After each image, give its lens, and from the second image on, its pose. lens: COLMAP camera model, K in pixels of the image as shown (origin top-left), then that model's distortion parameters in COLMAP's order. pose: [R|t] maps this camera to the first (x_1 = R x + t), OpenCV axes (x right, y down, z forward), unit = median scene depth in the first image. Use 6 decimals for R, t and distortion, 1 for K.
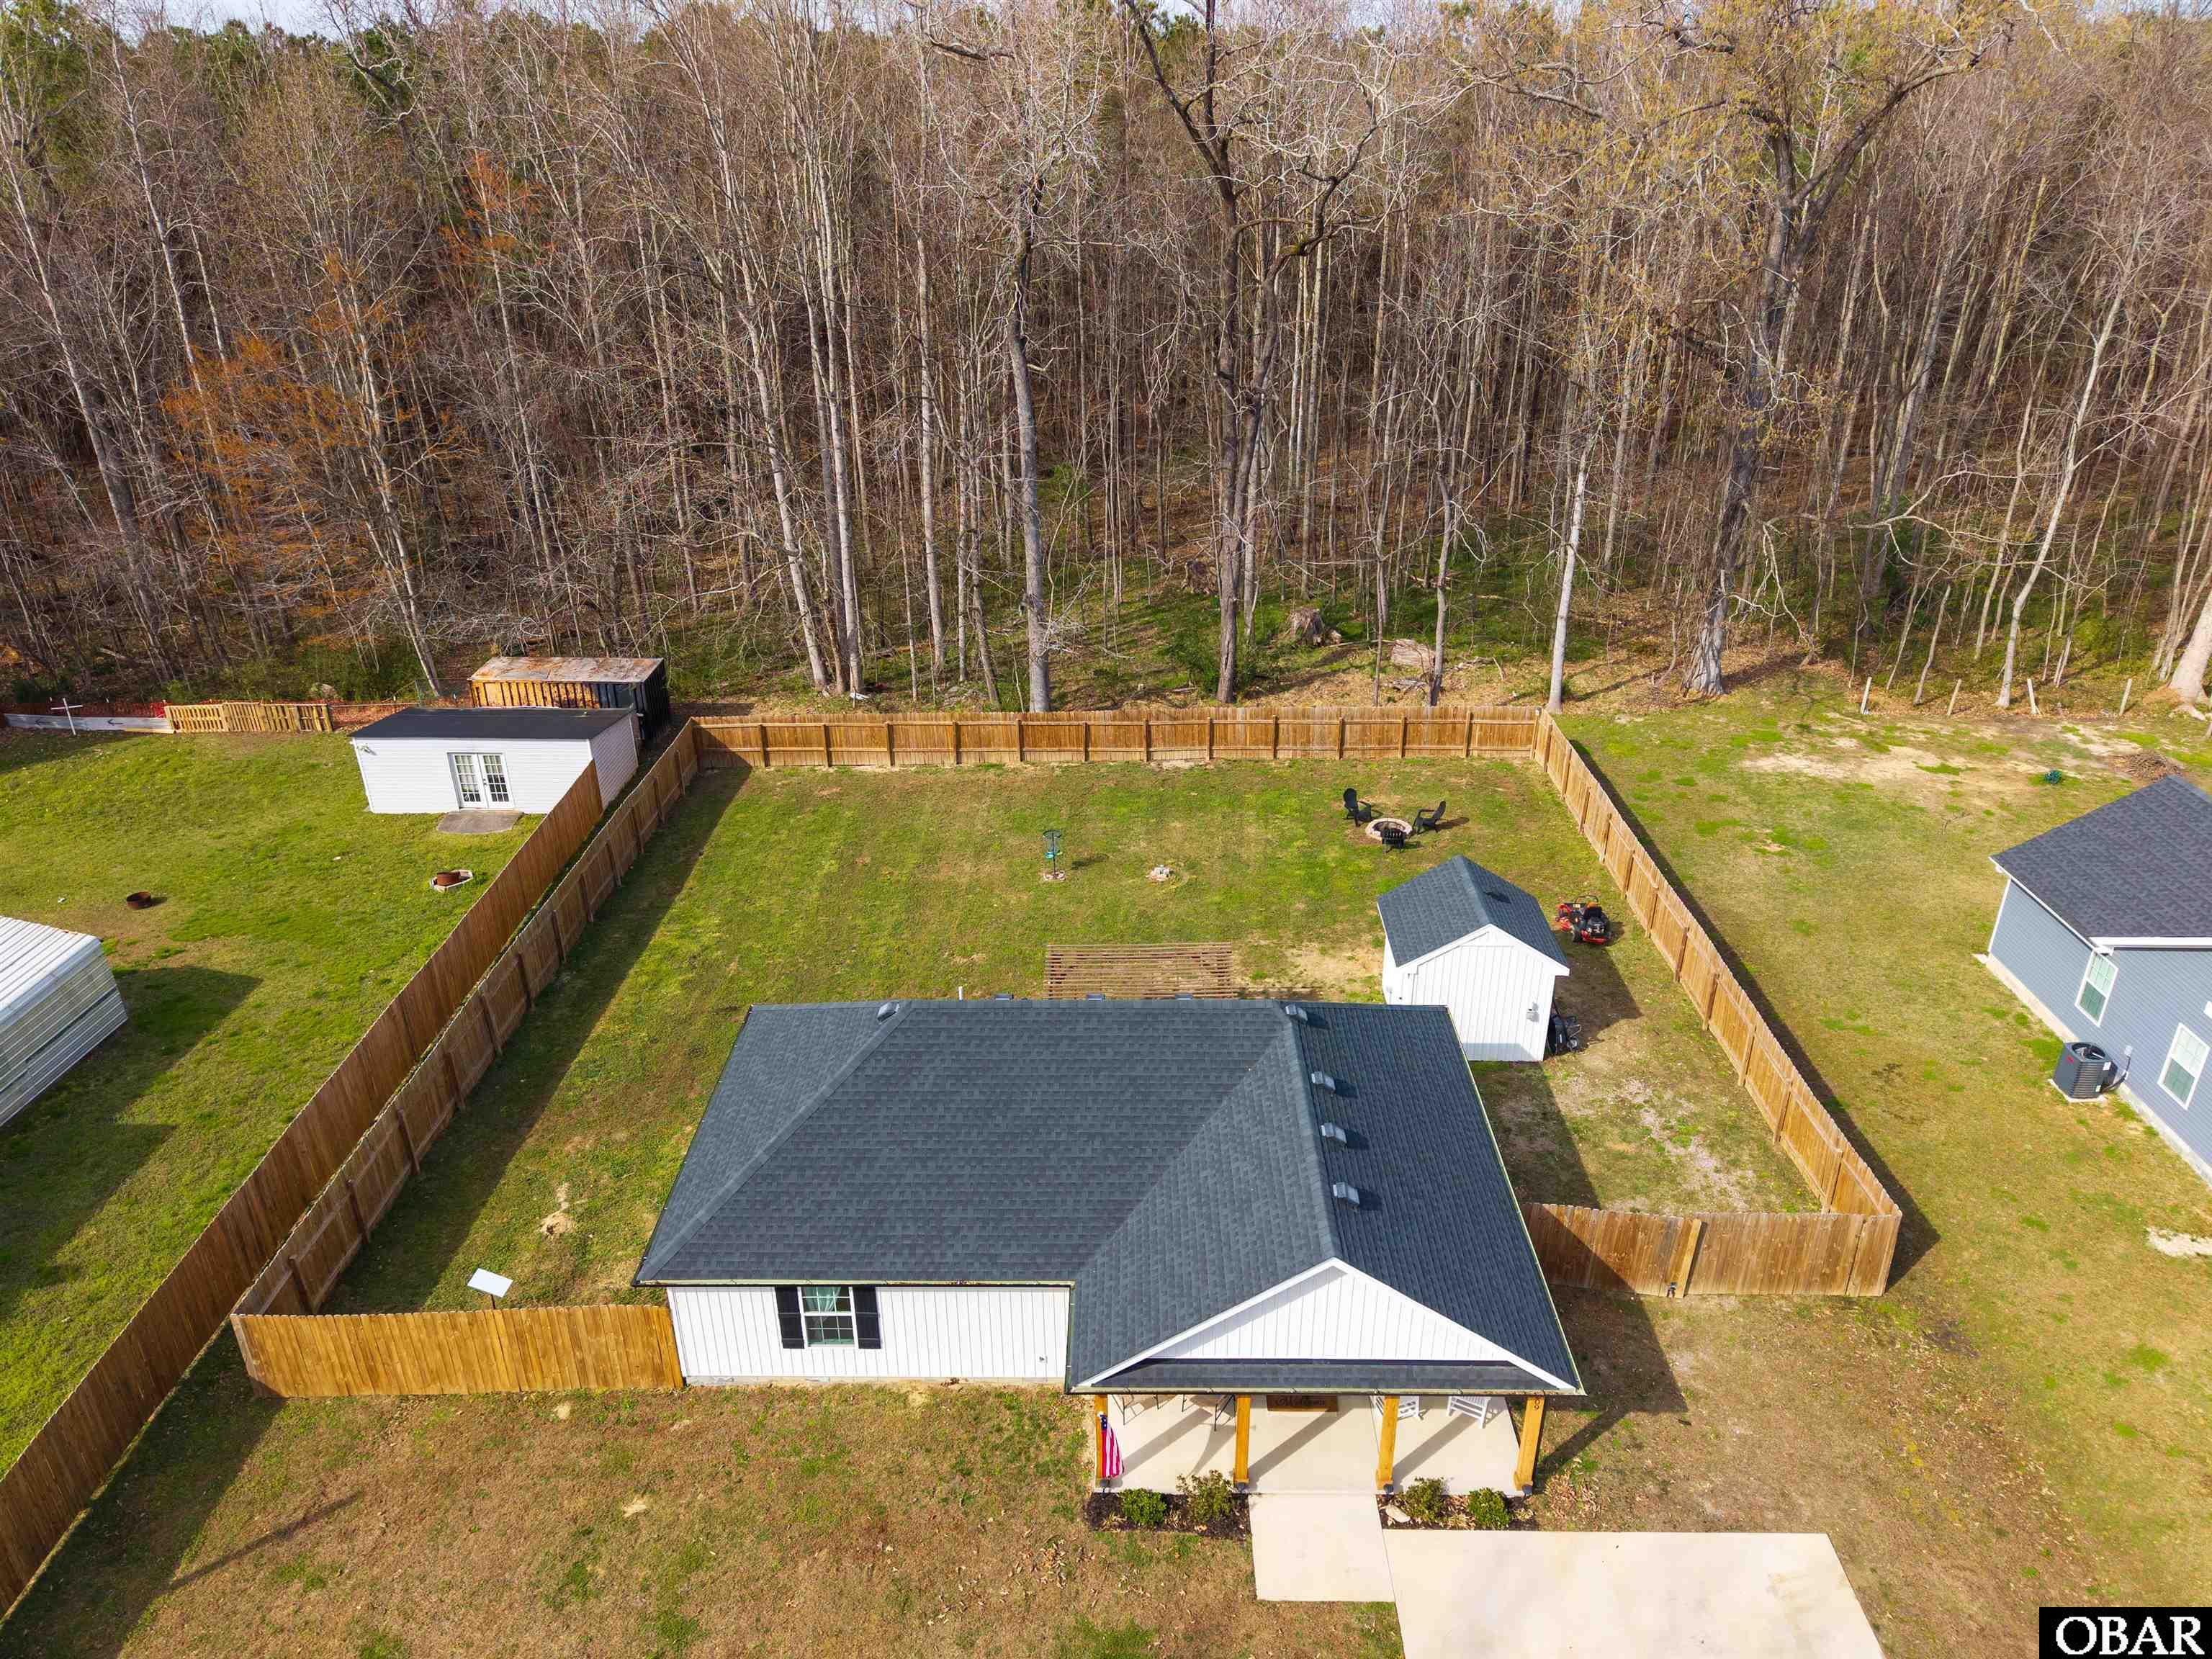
lens RADIAL K [[1477.8, 0, 1113.0], [0, 1477.8, 829.1], [0, 0, 1]] dist [0.021723, -0.021719]
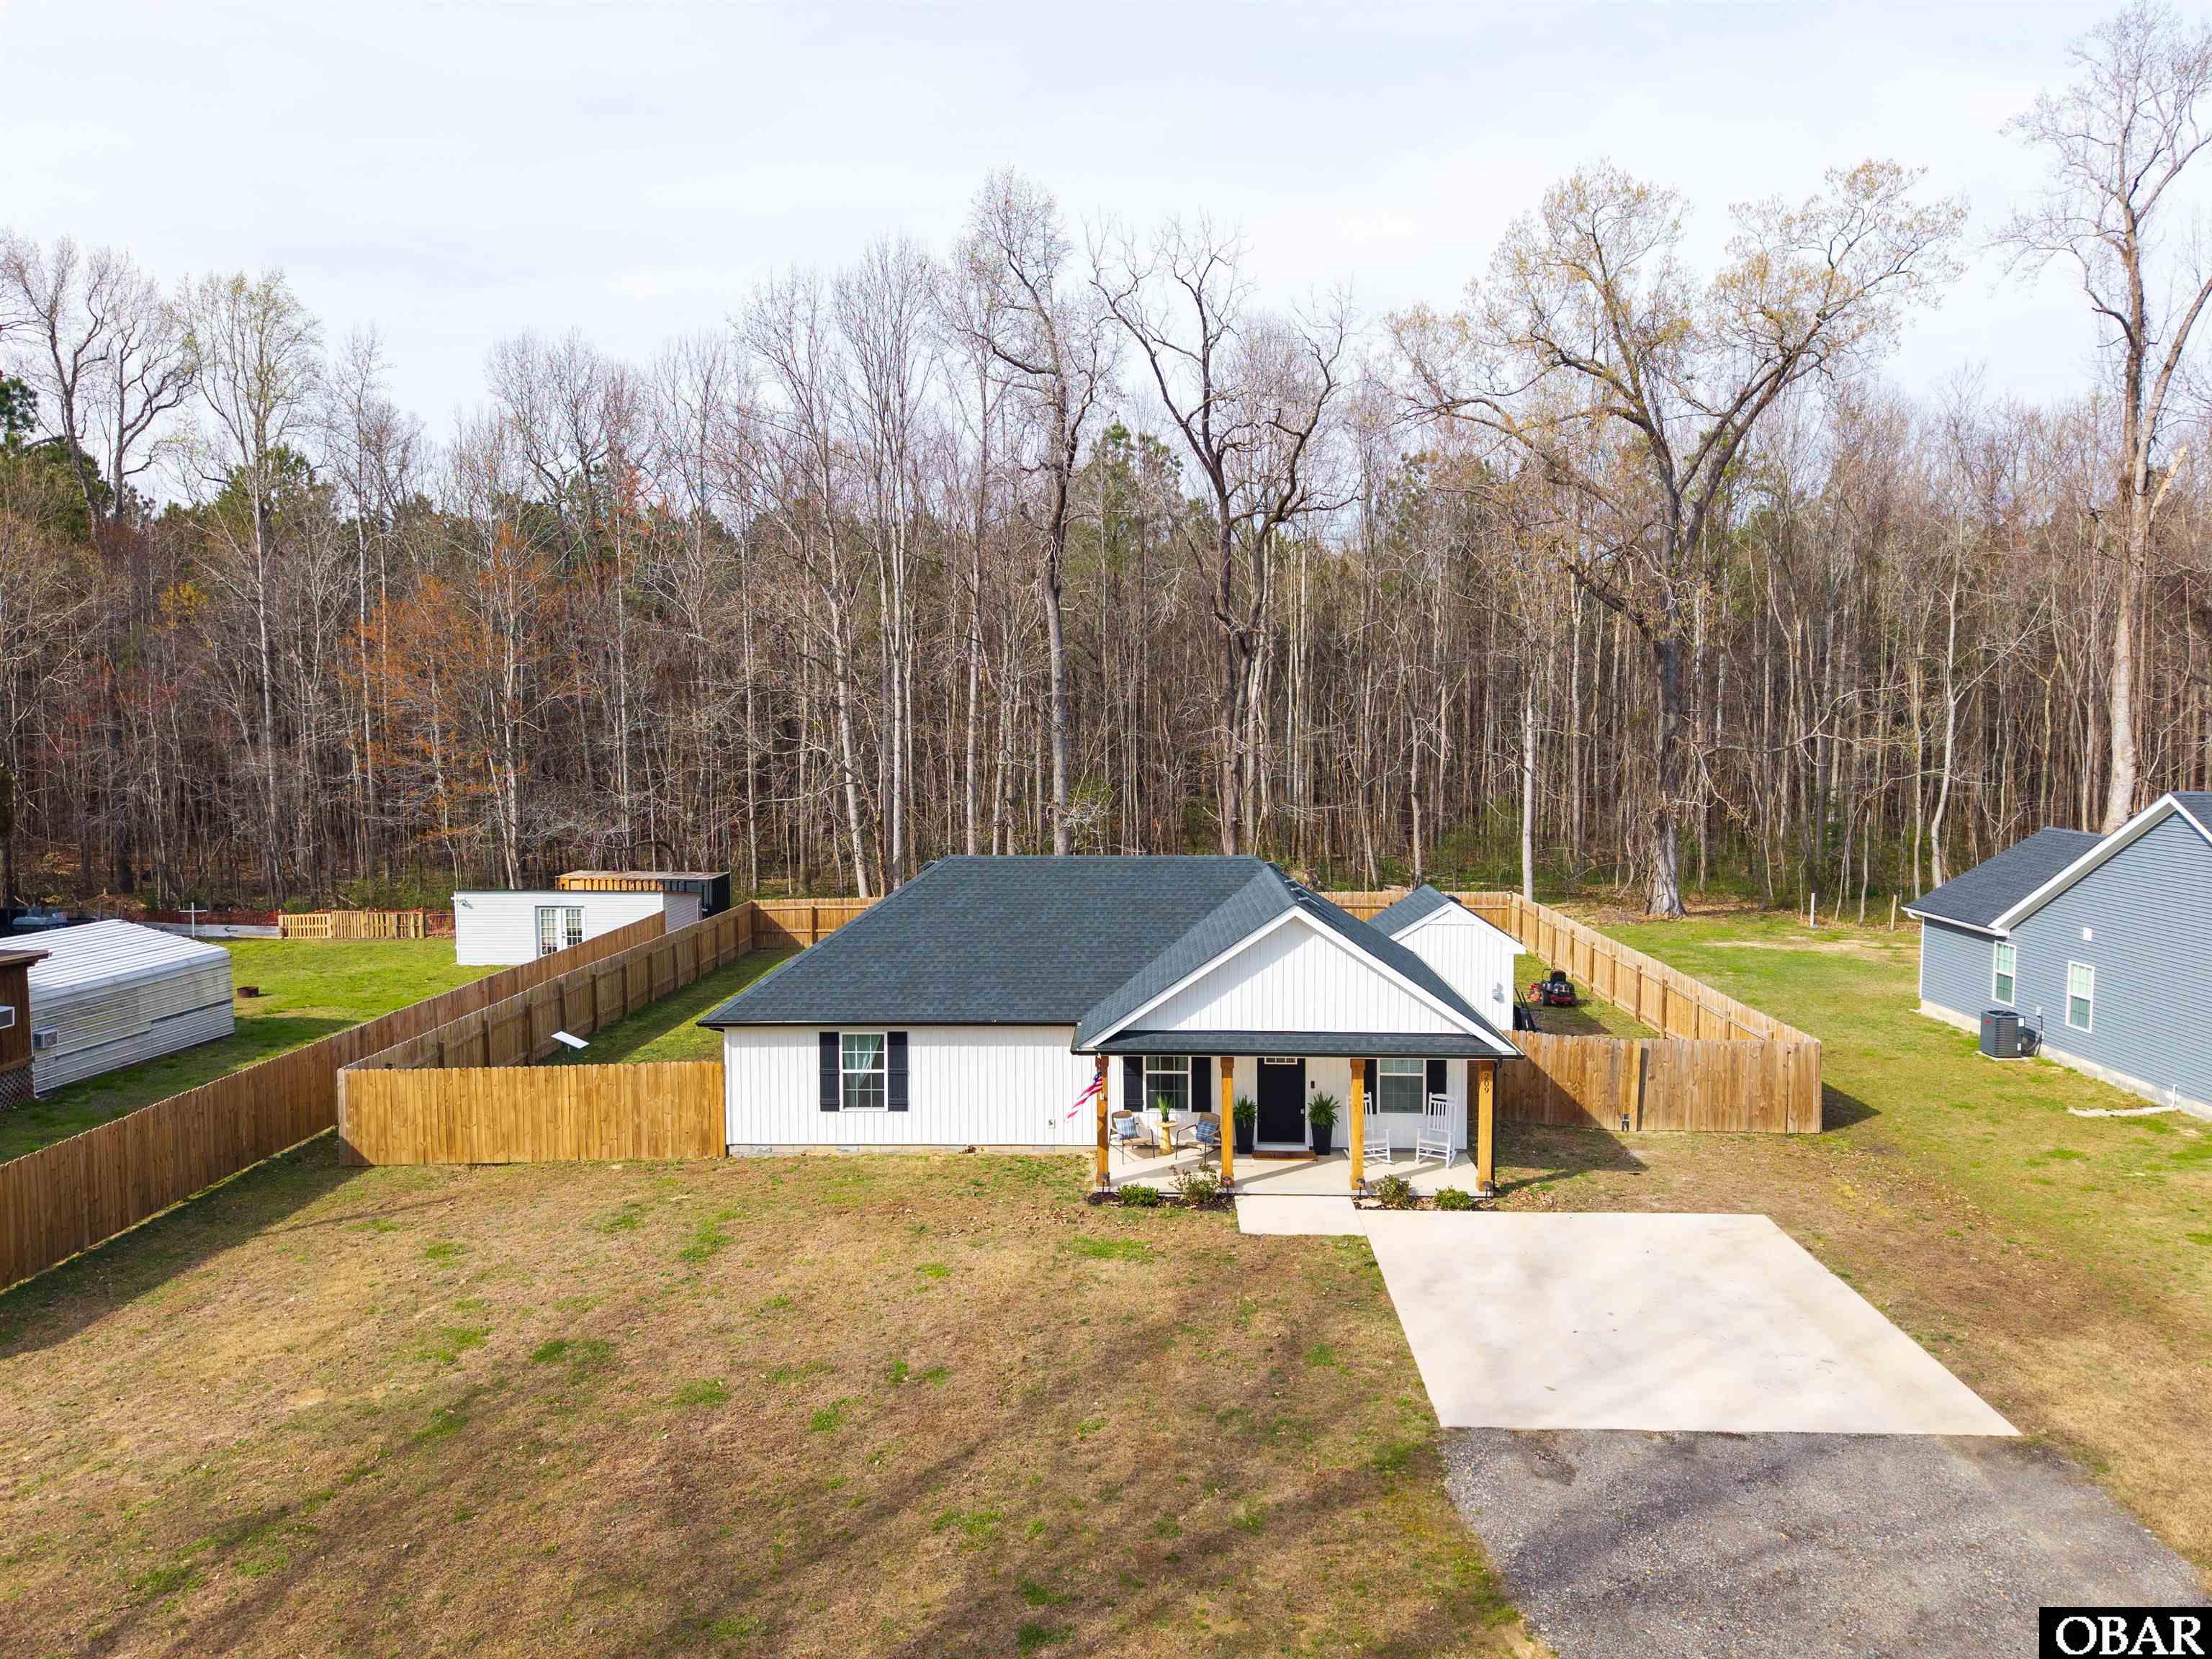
lens RADIAL K [[1477.8, 0, 1113.0], [0, 1477.8, 829.1], [0, 0, 1]] dist [0.021723, -0.021719]
pose [[0.999810, 0.005440, -0.018700, 0.015202], [-0.011875, 0.931338, -0.363963, 0.451320], [0.015436, 0.364116, 0.931226, -0.093322]]
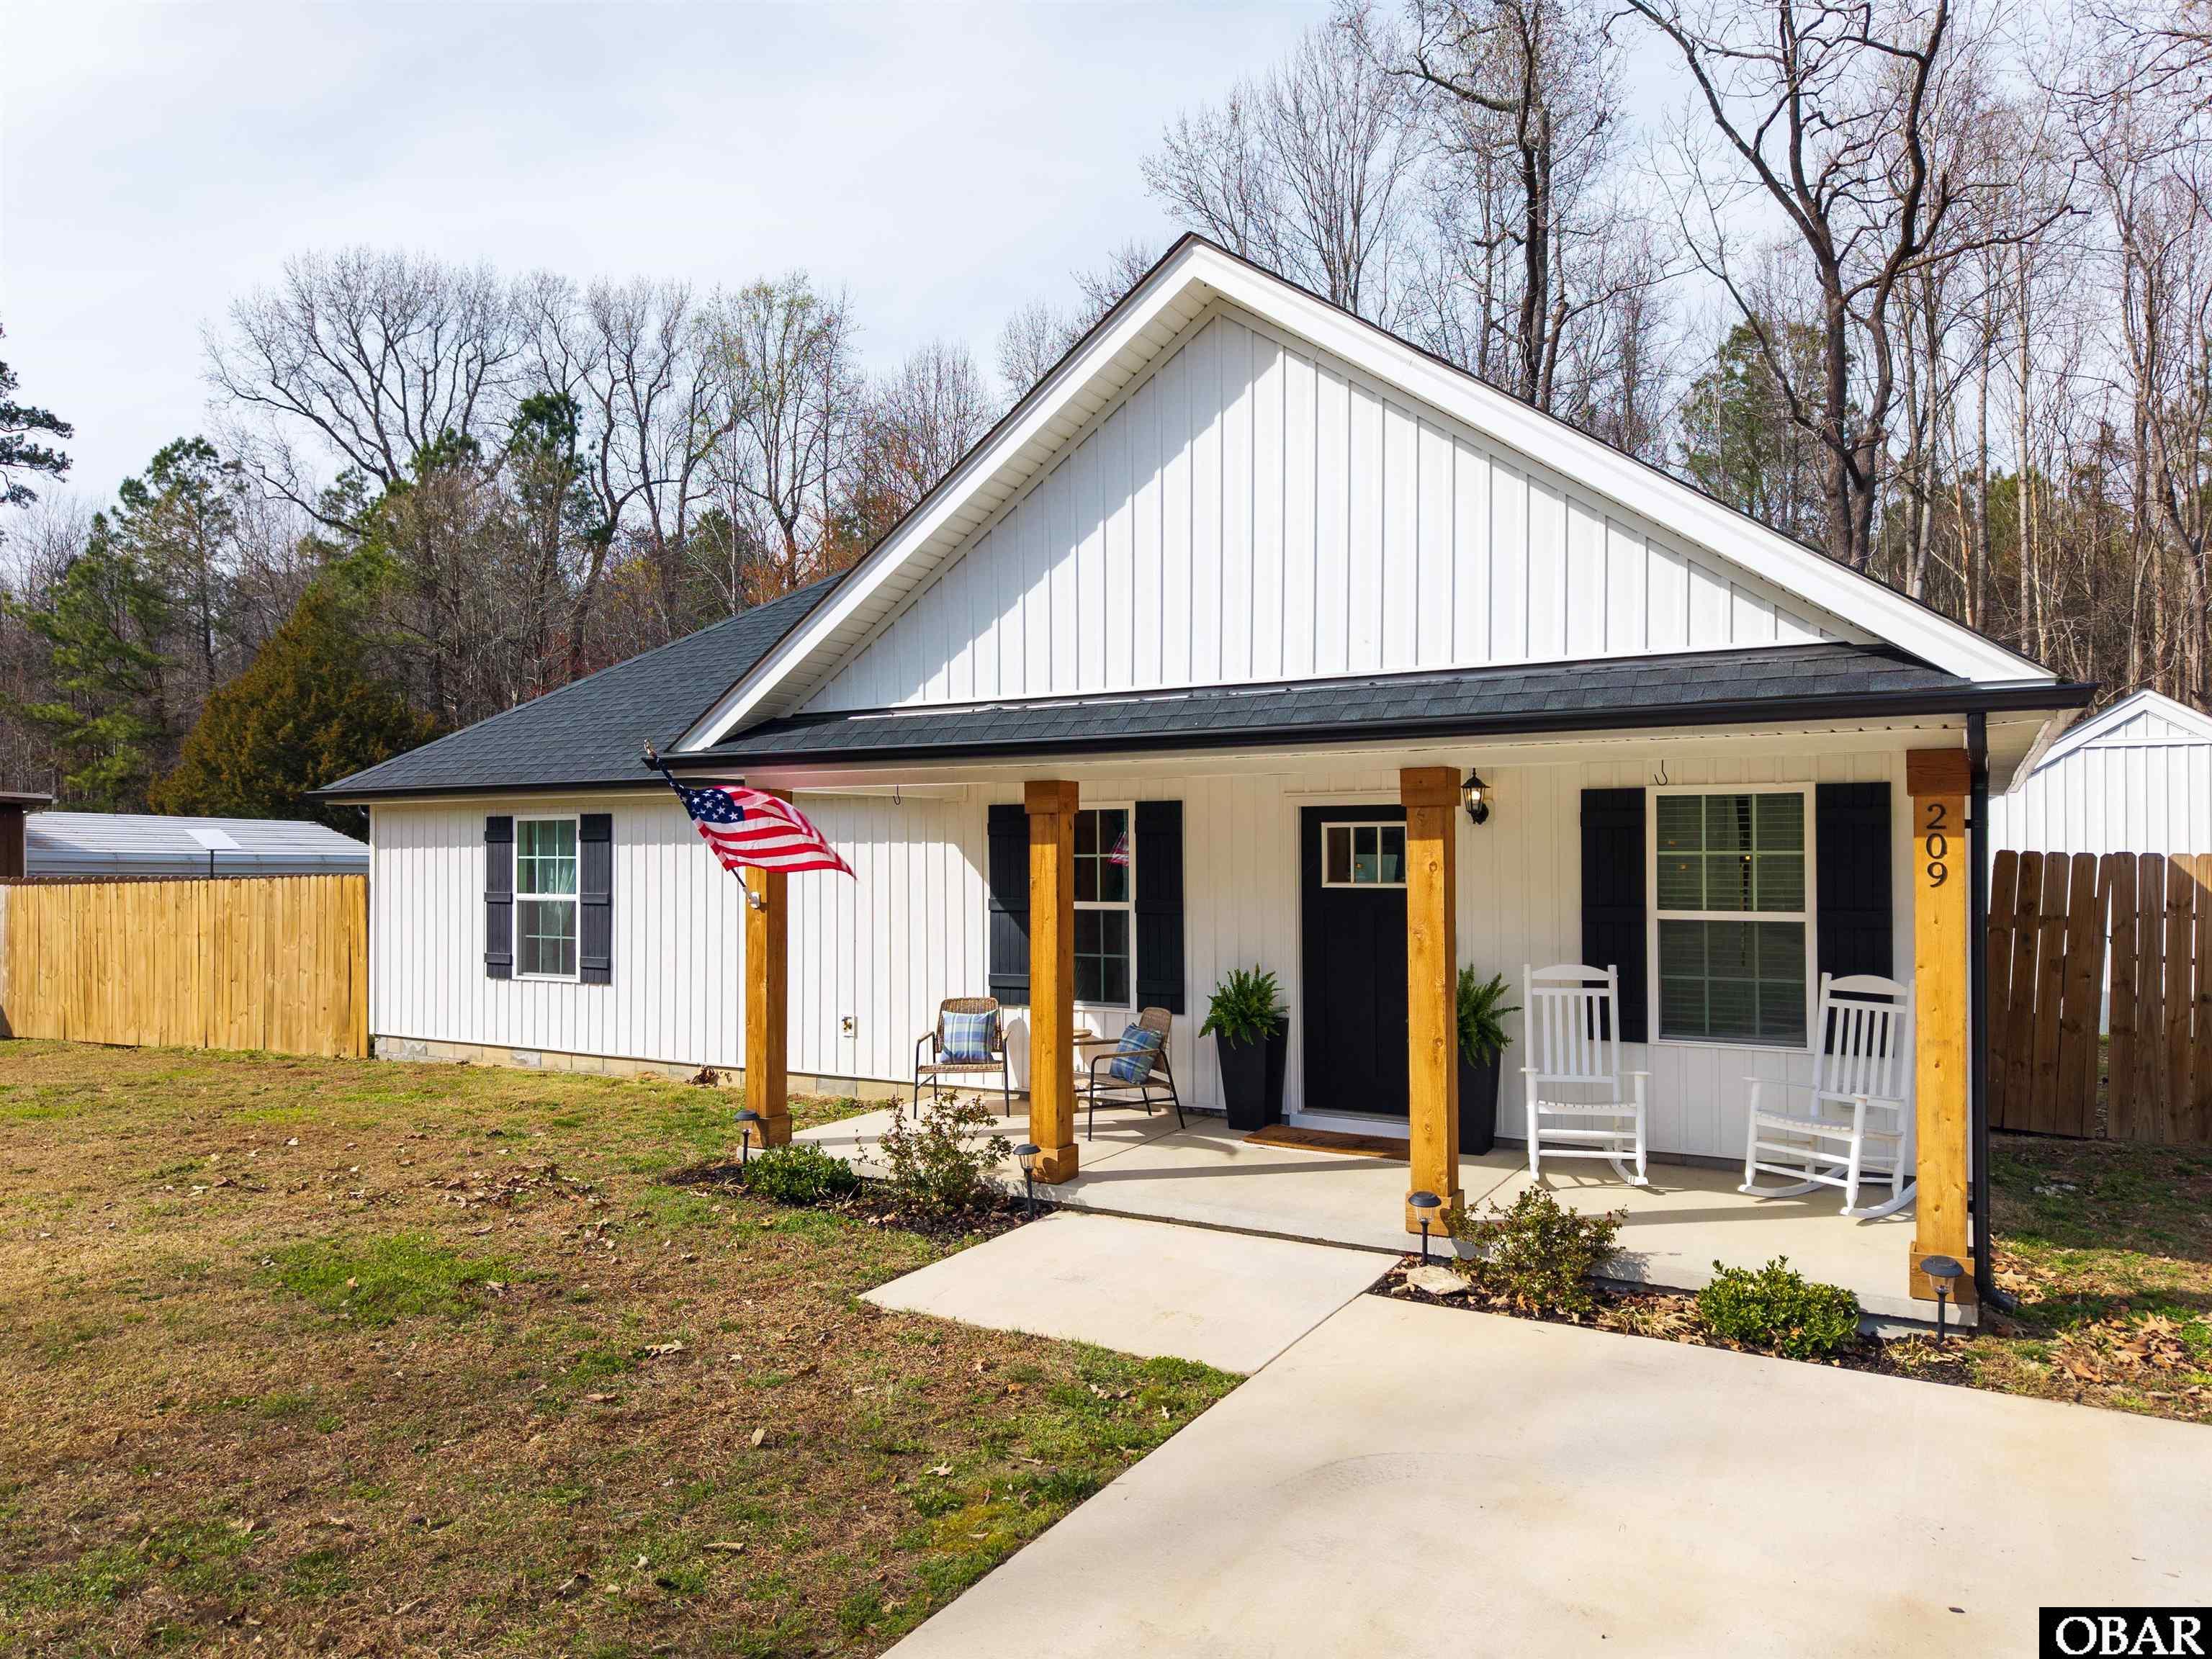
lens RADIAL K [[1494.7, 0, 1108.2], [0, 1494.7, 837.9], [0, 0, 1]] dist [0.006493, -0.006940]
pose [[0.870373, -0.003262, -0.492383, 0.210290], [-0.214613, 0.897484, -0.385310, 0.381619], [0.443162, 0.441035, 0.780446, 0.520032]]
